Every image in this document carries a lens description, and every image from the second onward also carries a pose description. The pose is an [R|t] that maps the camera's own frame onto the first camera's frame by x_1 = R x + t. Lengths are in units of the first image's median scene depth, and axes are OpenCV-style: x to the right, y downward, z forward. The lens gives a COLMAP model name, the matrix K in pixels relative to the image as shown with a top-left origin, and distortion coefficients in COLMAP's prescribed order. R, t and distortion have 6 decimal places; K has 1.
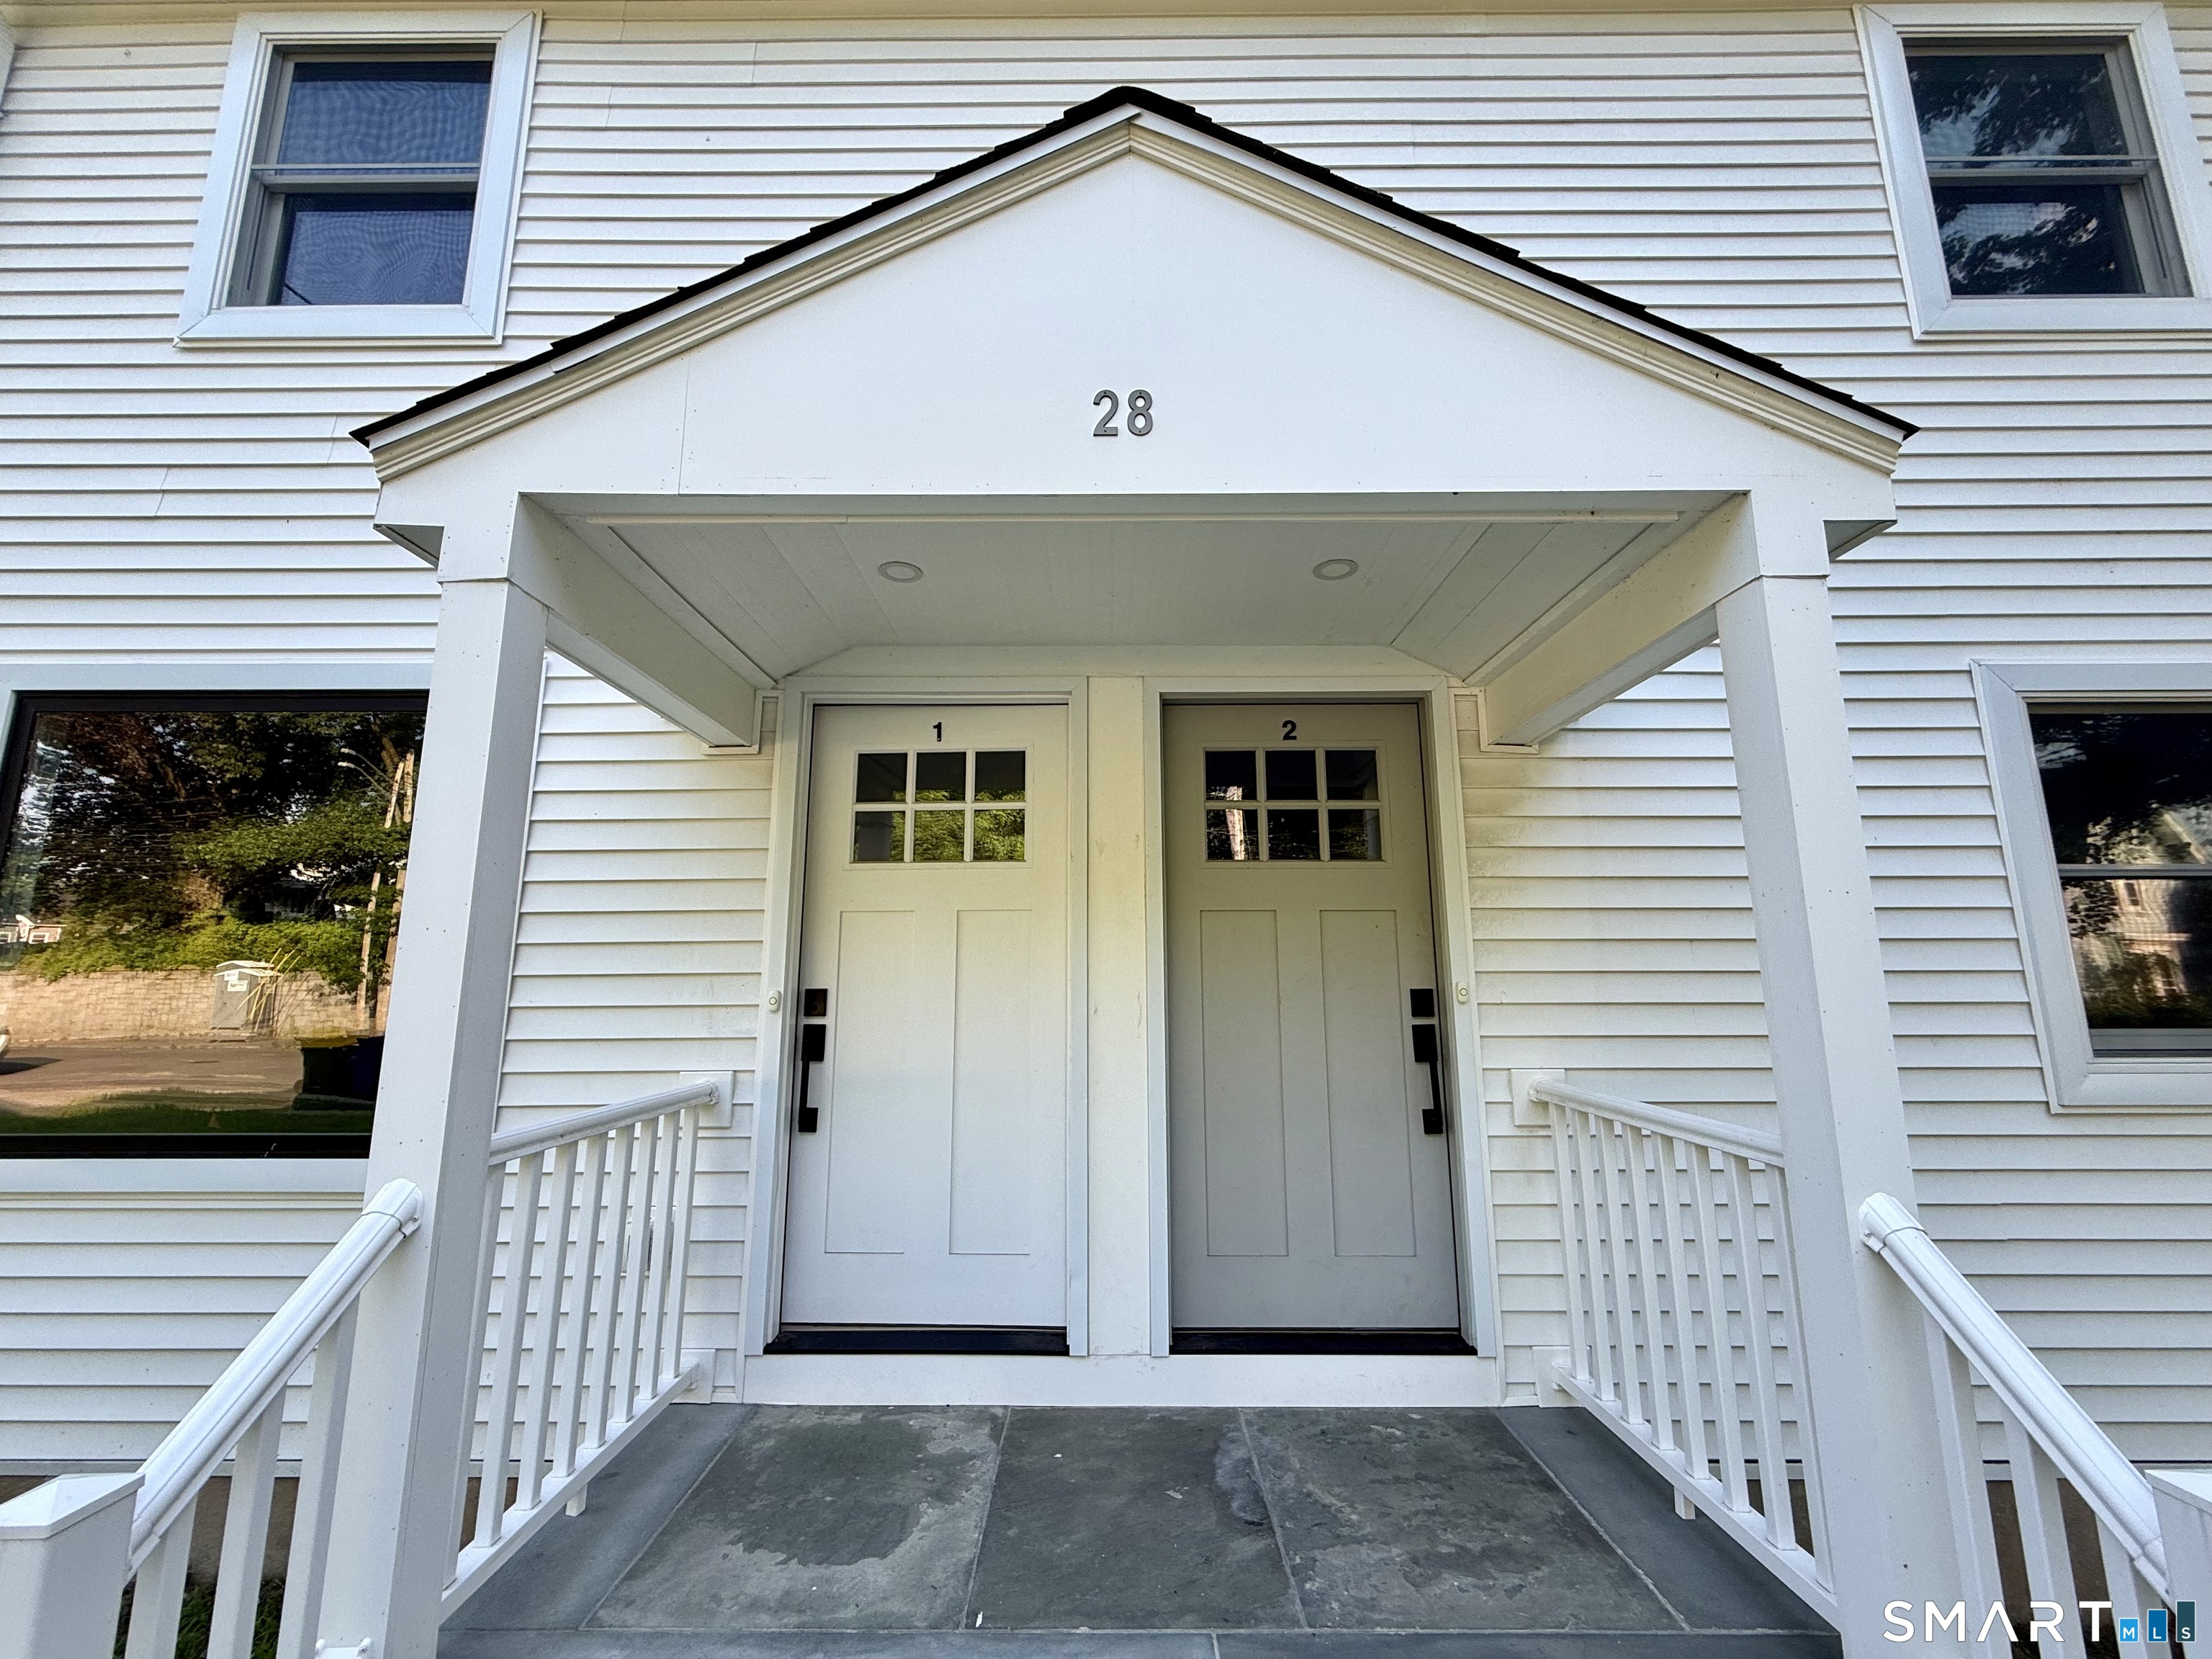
lens RADIAL K [[877.5, 0, 1096.2], [0, 877.5, 825.9], [0, 0, 1]] dist [-0.005300, 0.000082]
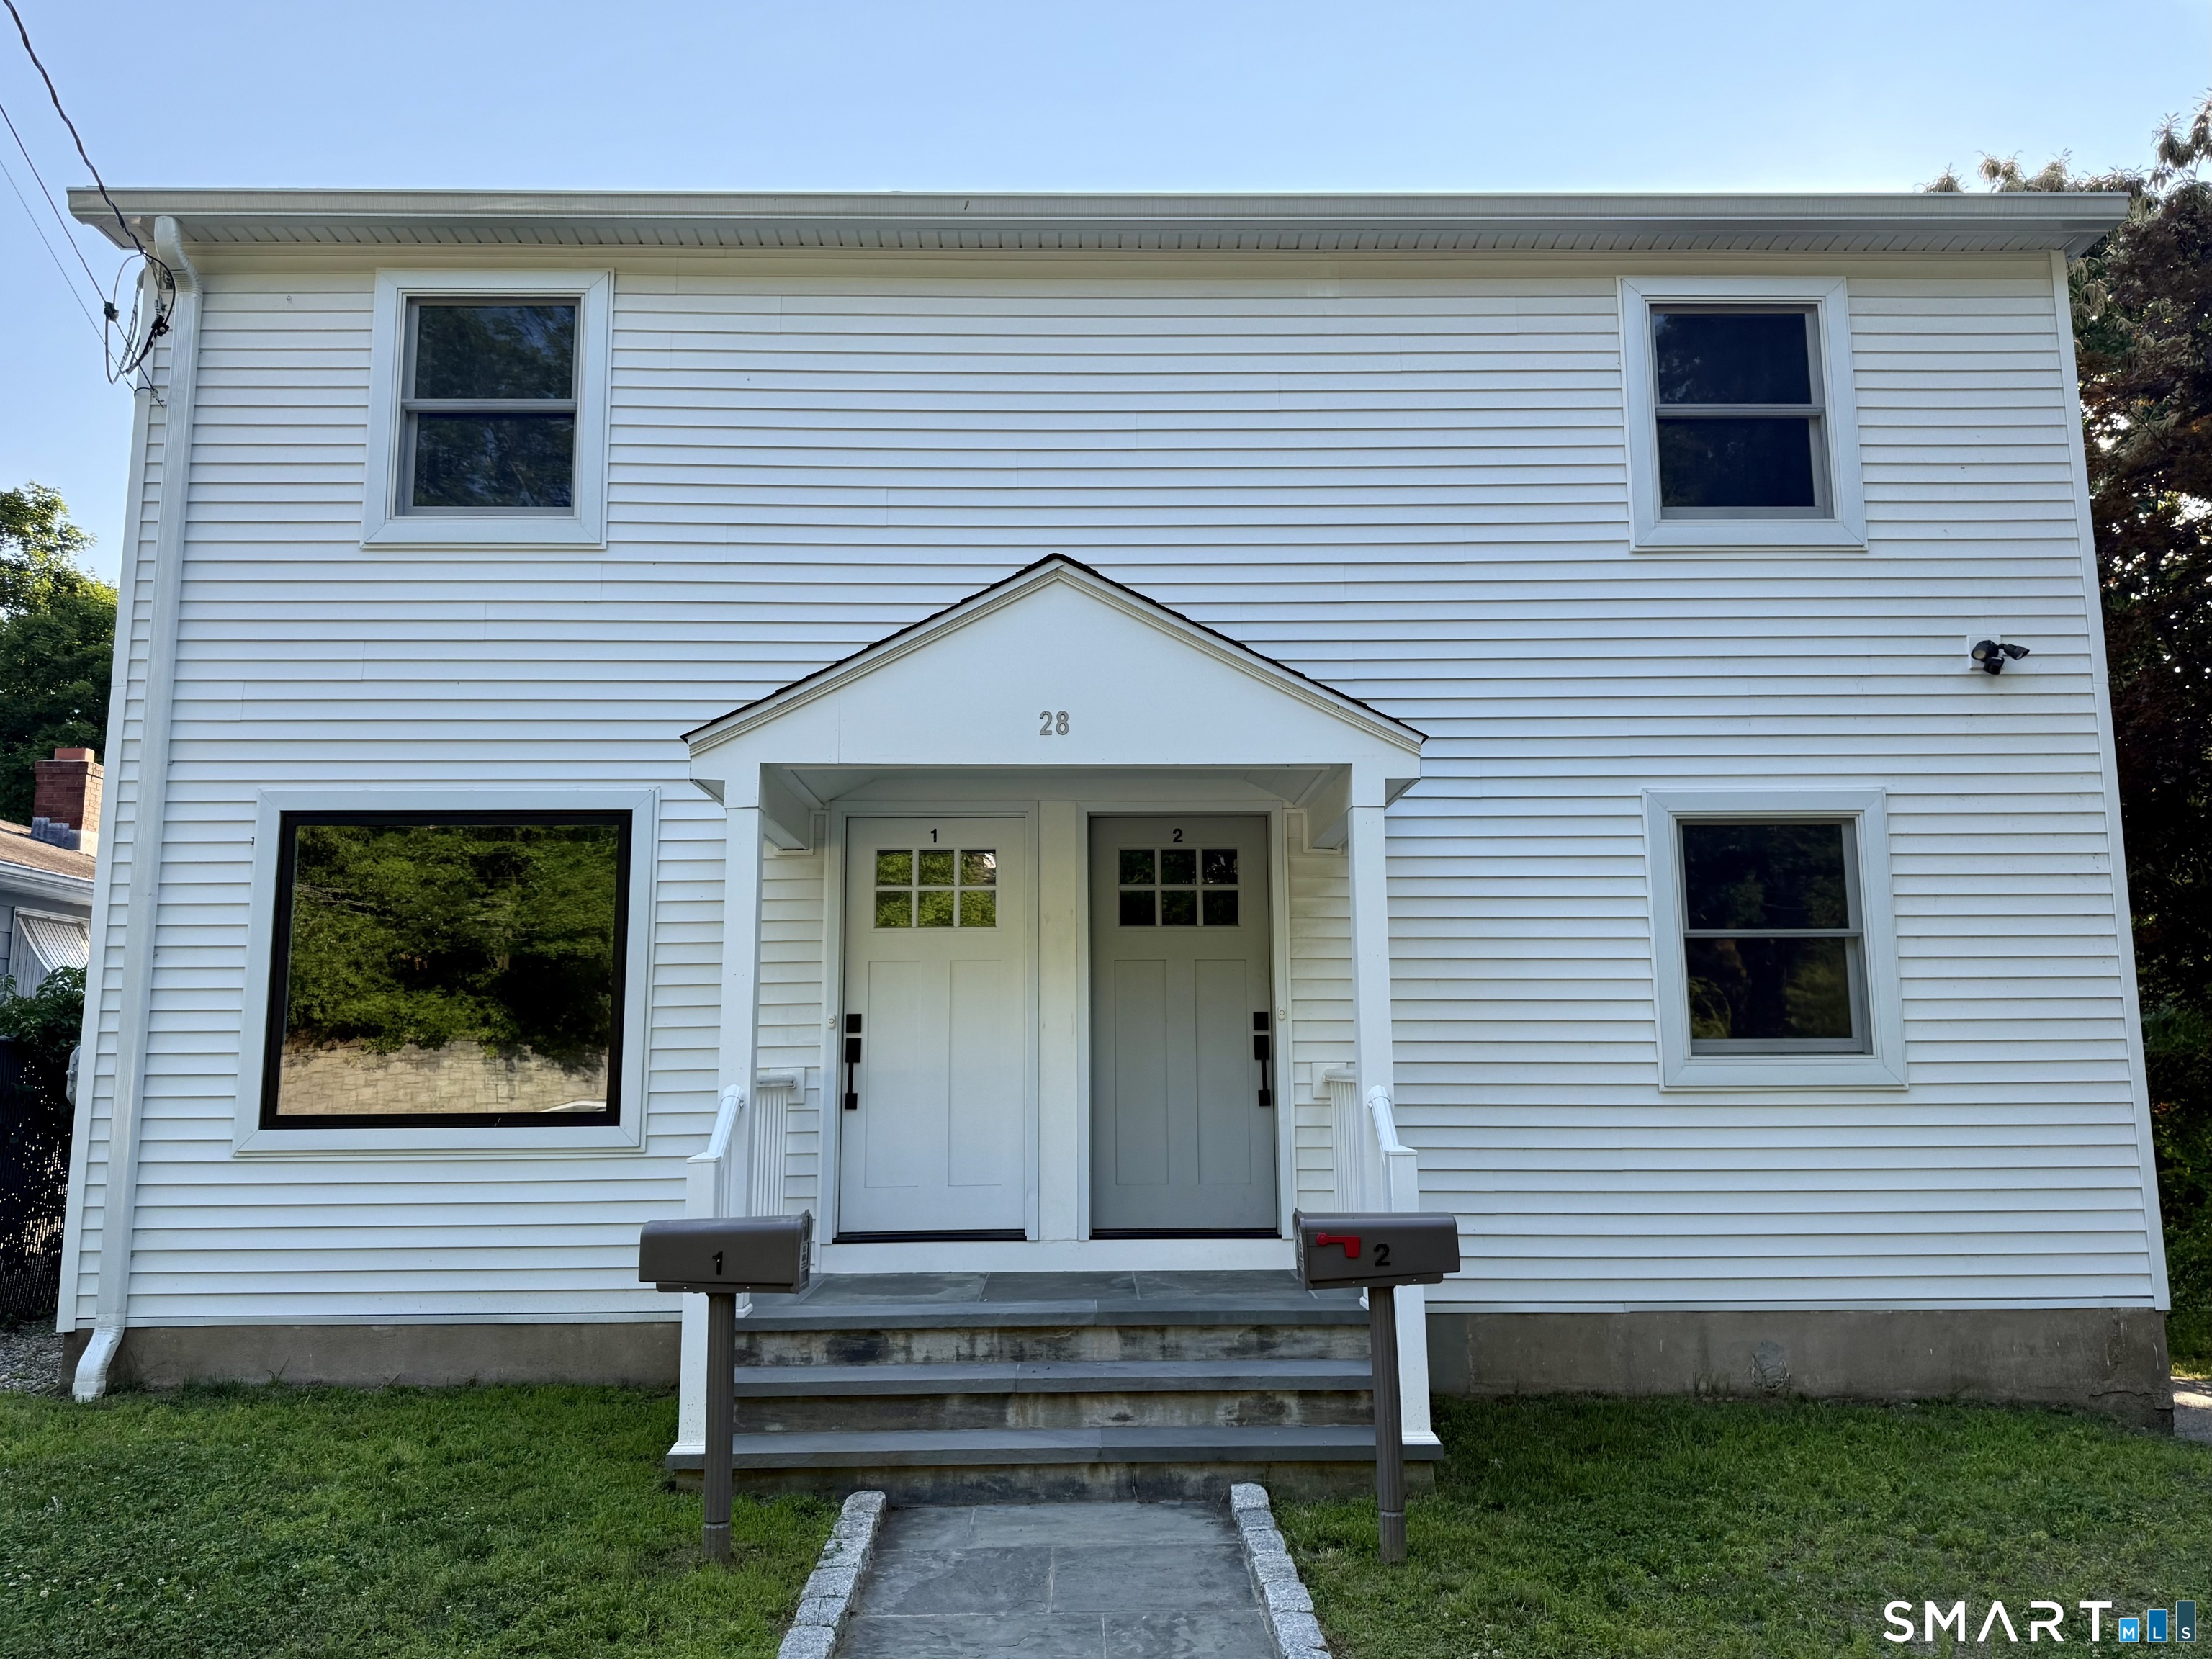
lens RADIAL K [[1542.7, 0, 1108.5], [0, 1542.7, 823.8], [0, 0, 1]] dist [0.066176, -0.000318]
pose [[0.999533, -0.000729, 0.030563, 0.029720], [-0.000108, 0.999625, 0.027376, -0.211501], [-0.030571, -0.027367, 0.999158, -1.649870]]
